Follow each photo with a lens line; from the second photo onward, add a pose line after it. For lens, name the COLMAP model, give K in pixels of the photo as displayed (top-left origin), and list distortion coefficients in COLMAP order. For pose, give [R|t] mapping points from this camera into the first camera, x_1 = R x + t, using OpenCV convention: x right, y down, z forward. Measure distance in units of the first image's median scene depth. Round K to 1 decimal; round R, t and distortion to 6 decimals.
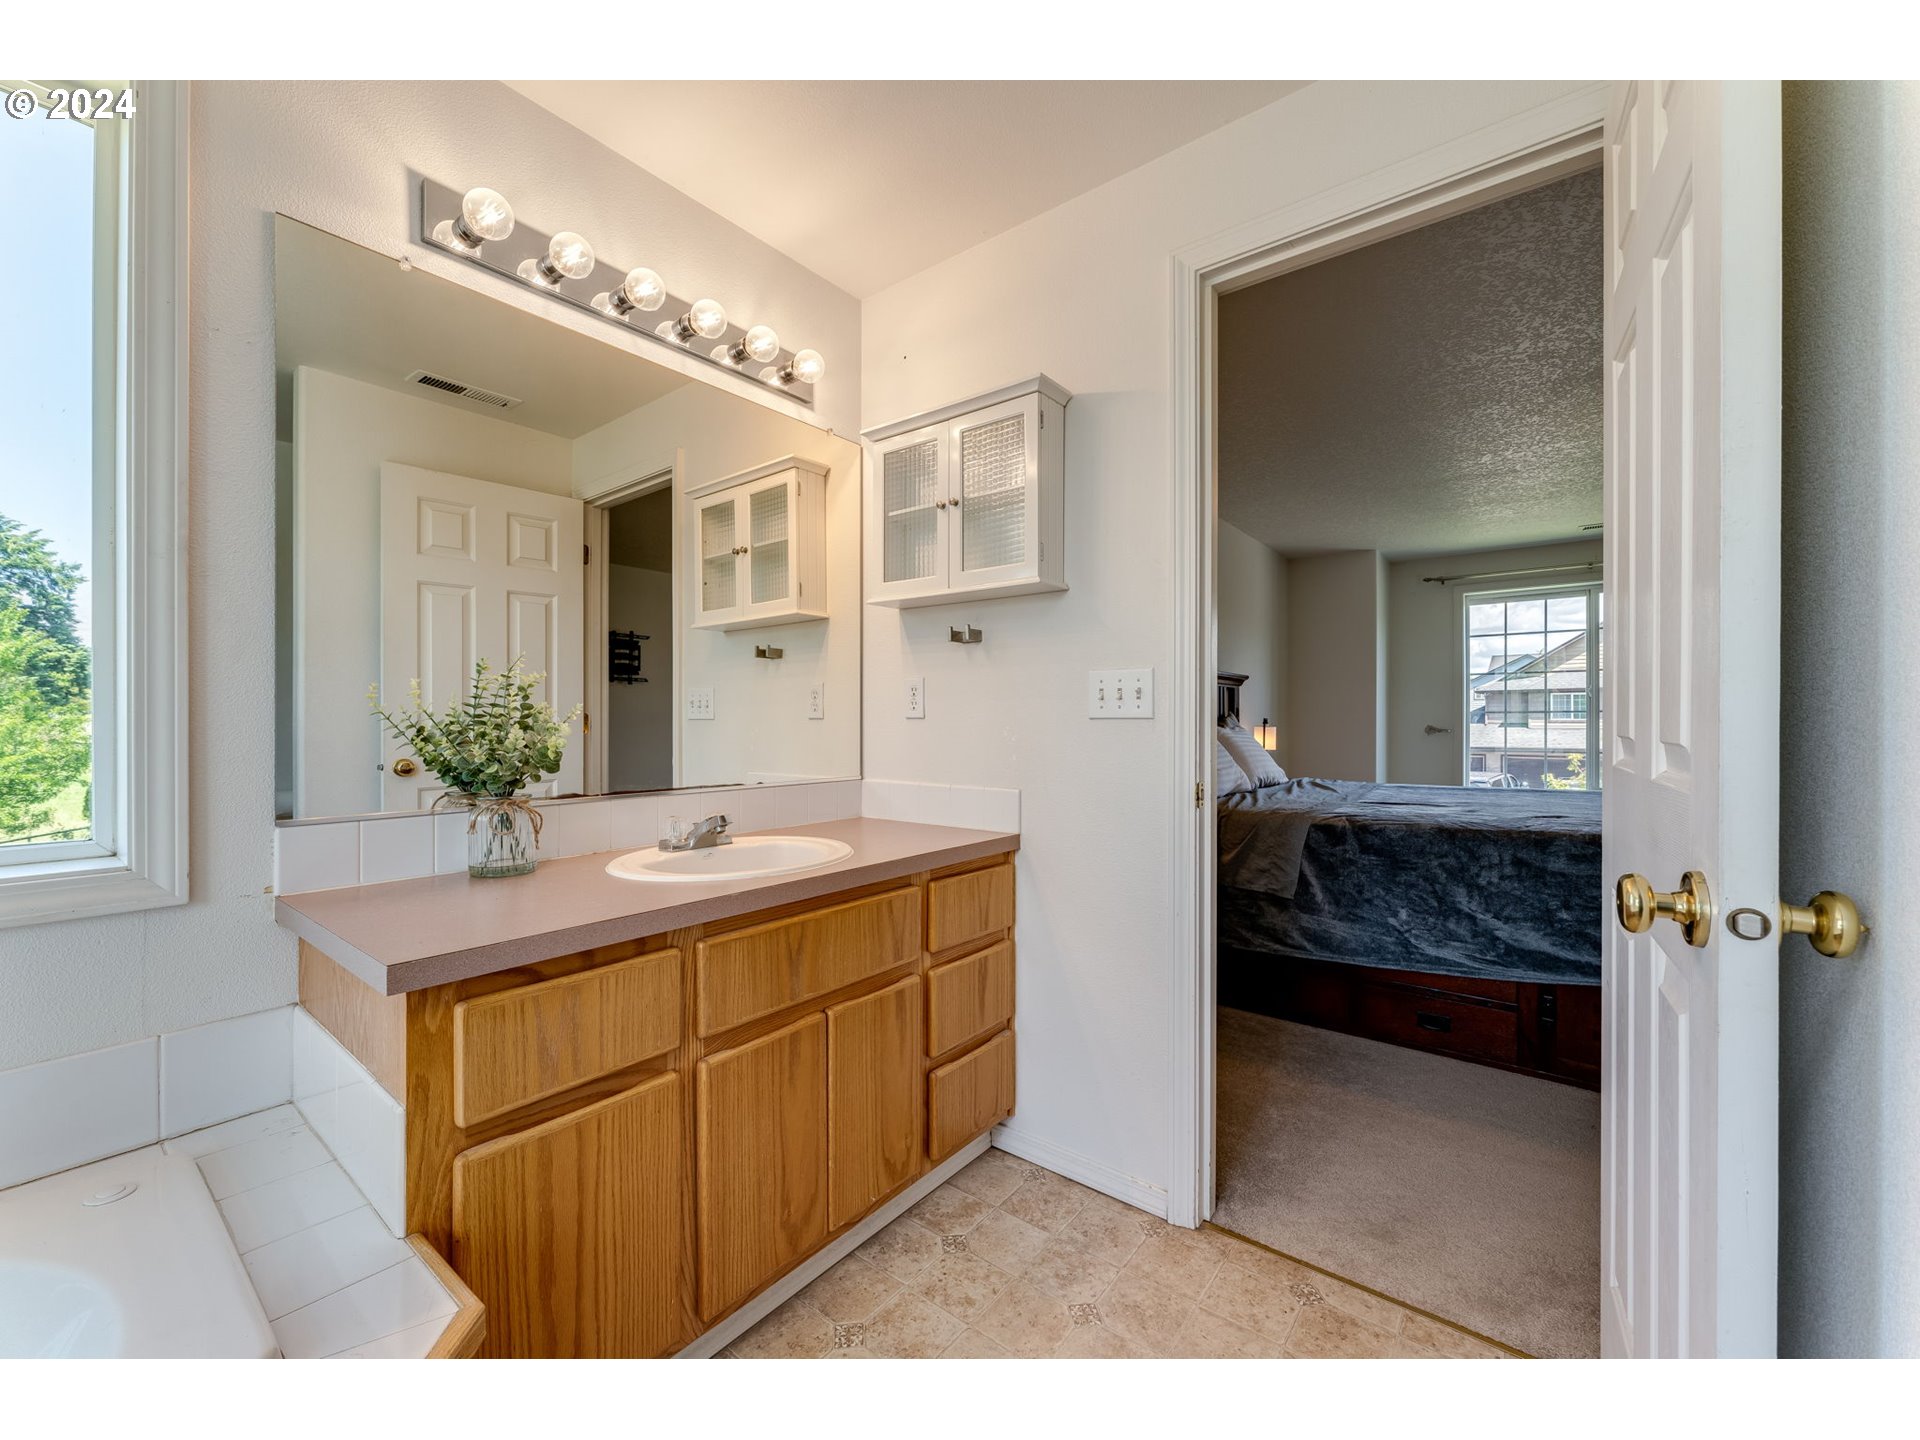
lens RADIAL K [[765.8, 0, 954.8], [0, 765.8, 714.2], [0, 0, 1]] dist [-0.001691, 0.000193]
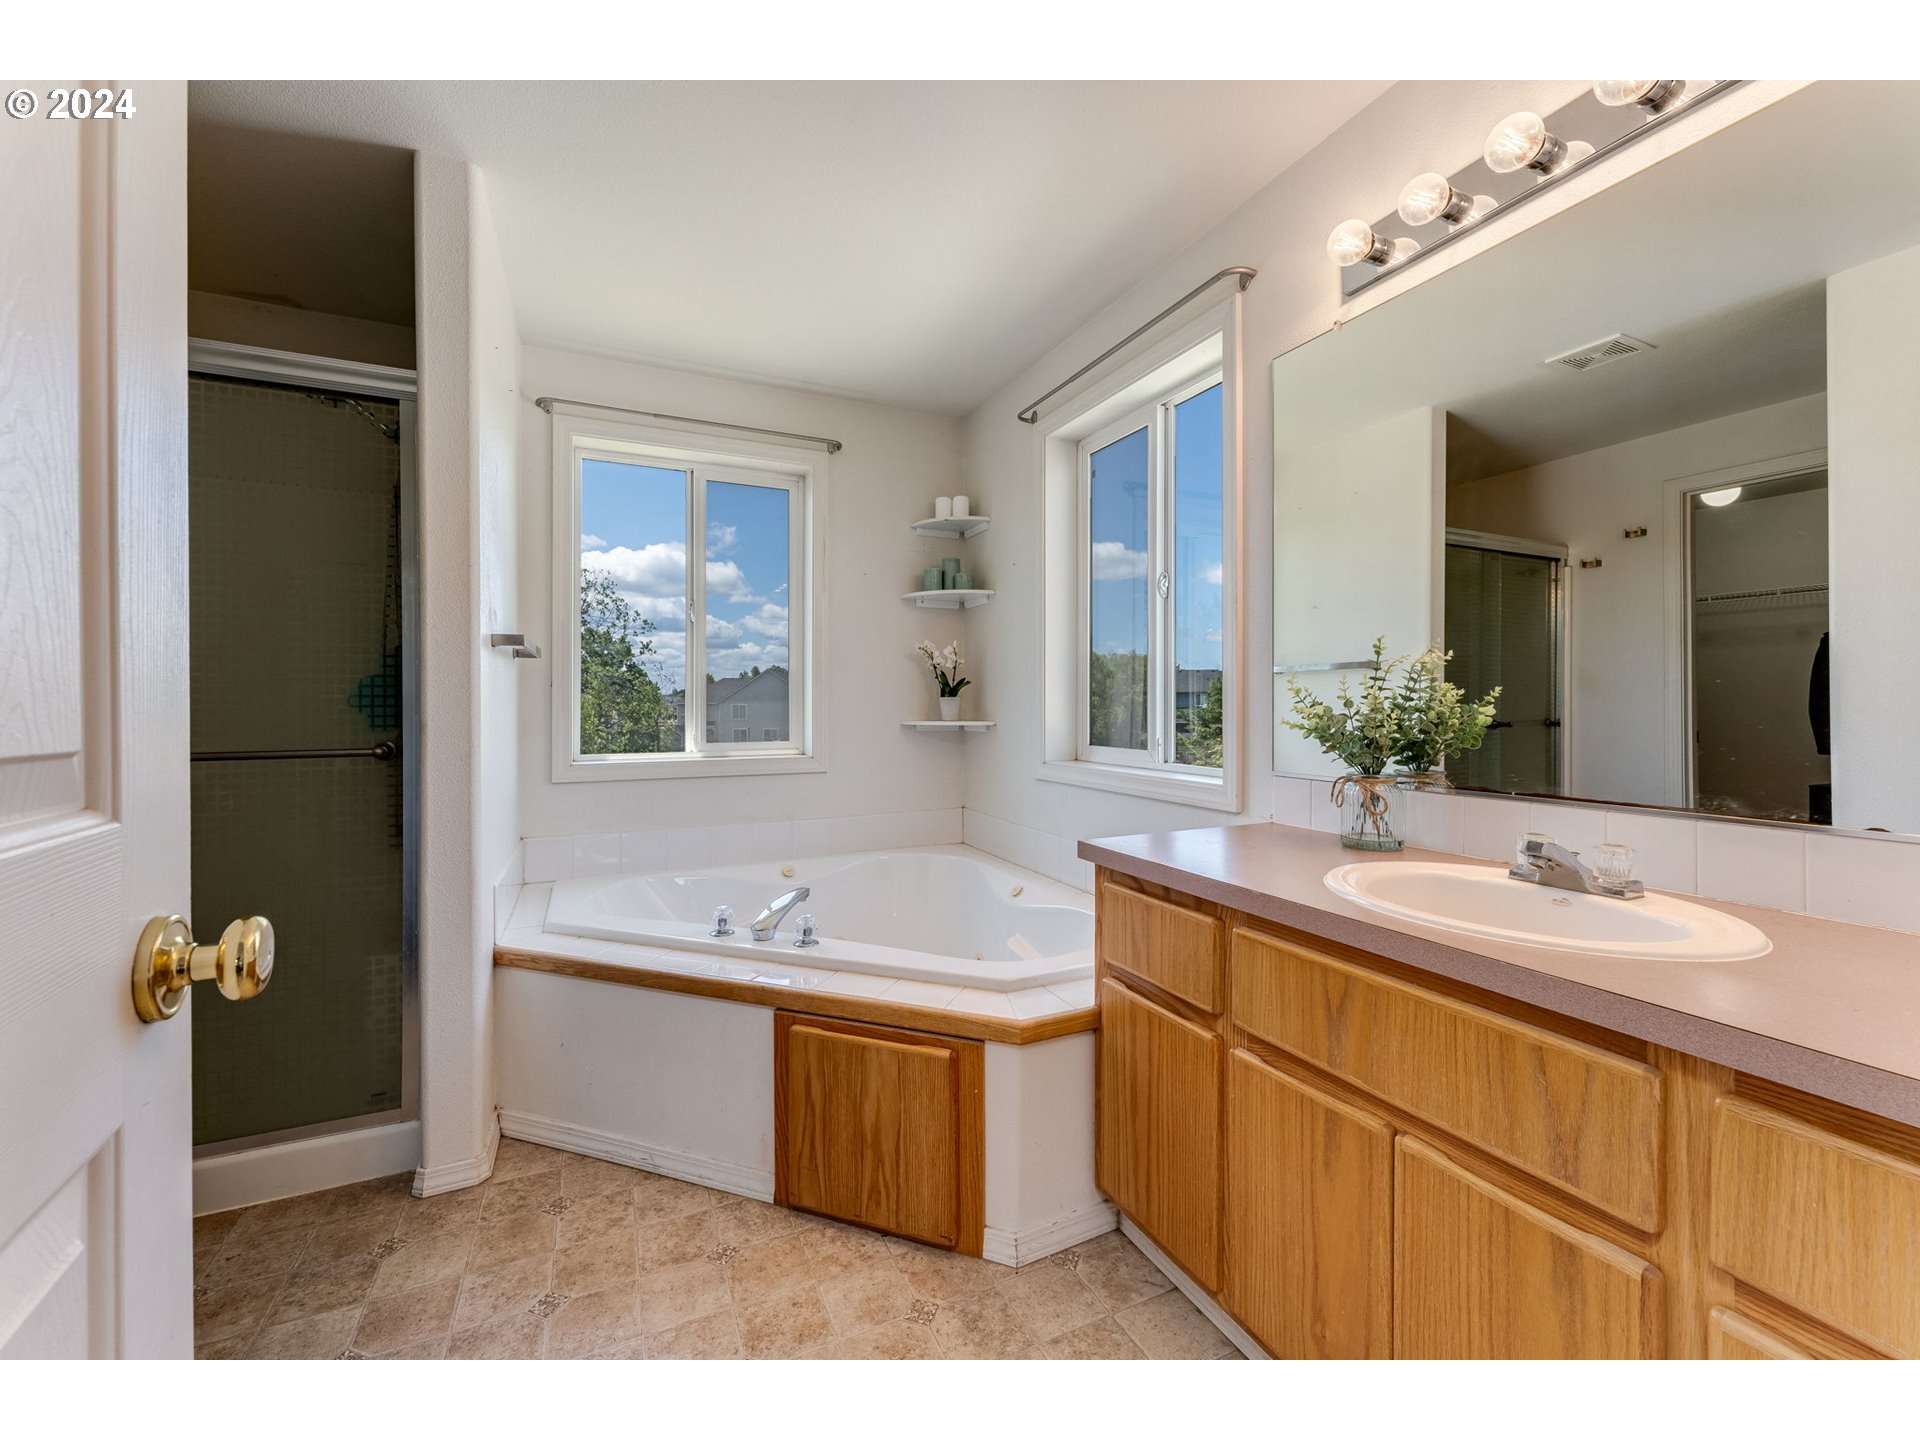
lens RADIAL K [[765.8, 0, 954.8], [0, 765.8, 714.2], [0, 0, 1]] dist [-0.001691, 0.000193]
pose [[-0.455115, 0.007202, -0.890404, 0.707584], [0.007036, 0.999965, 0.004492, 0.015749], [0.890405, -0.004220, -0.455150, 1.122204]]
